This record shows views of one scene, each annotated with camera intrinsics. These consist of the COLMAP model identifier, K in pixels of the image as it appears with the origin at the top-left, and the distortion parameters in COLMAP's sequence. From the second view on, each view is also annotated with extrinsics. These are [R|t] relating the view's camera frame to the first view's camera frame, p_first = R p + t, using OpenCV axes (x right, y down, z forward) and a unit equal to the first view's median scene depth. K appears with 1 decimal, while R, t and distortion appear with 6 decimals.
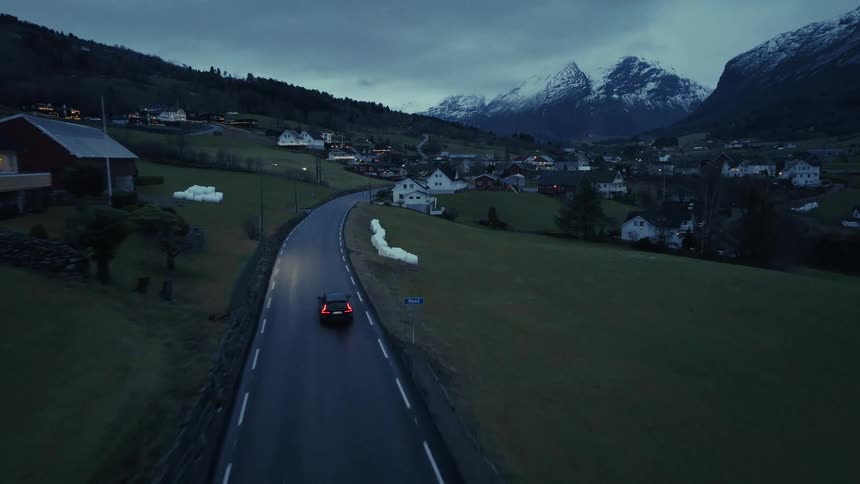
lens RADIAL K [[610.6, 0, 434.6], [0, 610.6, 238.6], [0, 0, 1]] dist [0.011332, 0.013090]
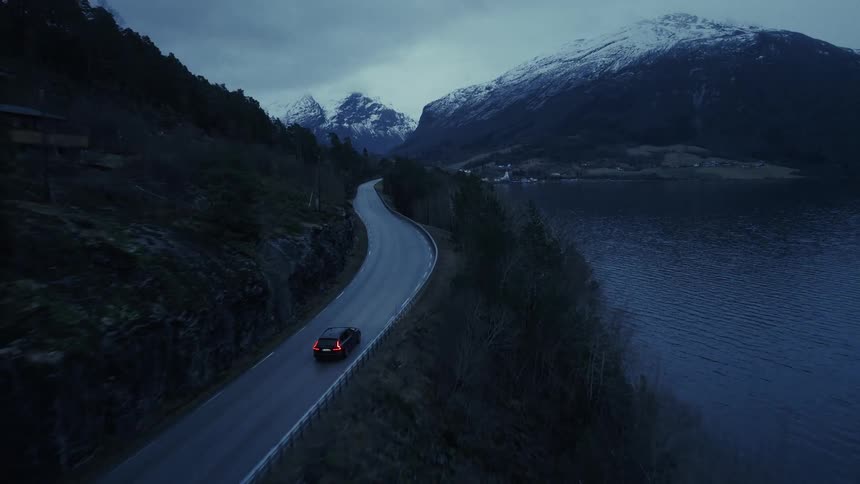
lens RADIAL K [[610.6, 0, 435.3], [0, 610.6, 239.6], [0, 0, 1]] dist [0.011332, 0.013090]
pose [[0.911465, -0.037635, 0.409653, -0.038978], [0.050061, 0.998553, -0.019648, 0.020367], [-0.408320, 0.038416, 0.912030, -0.138728]]
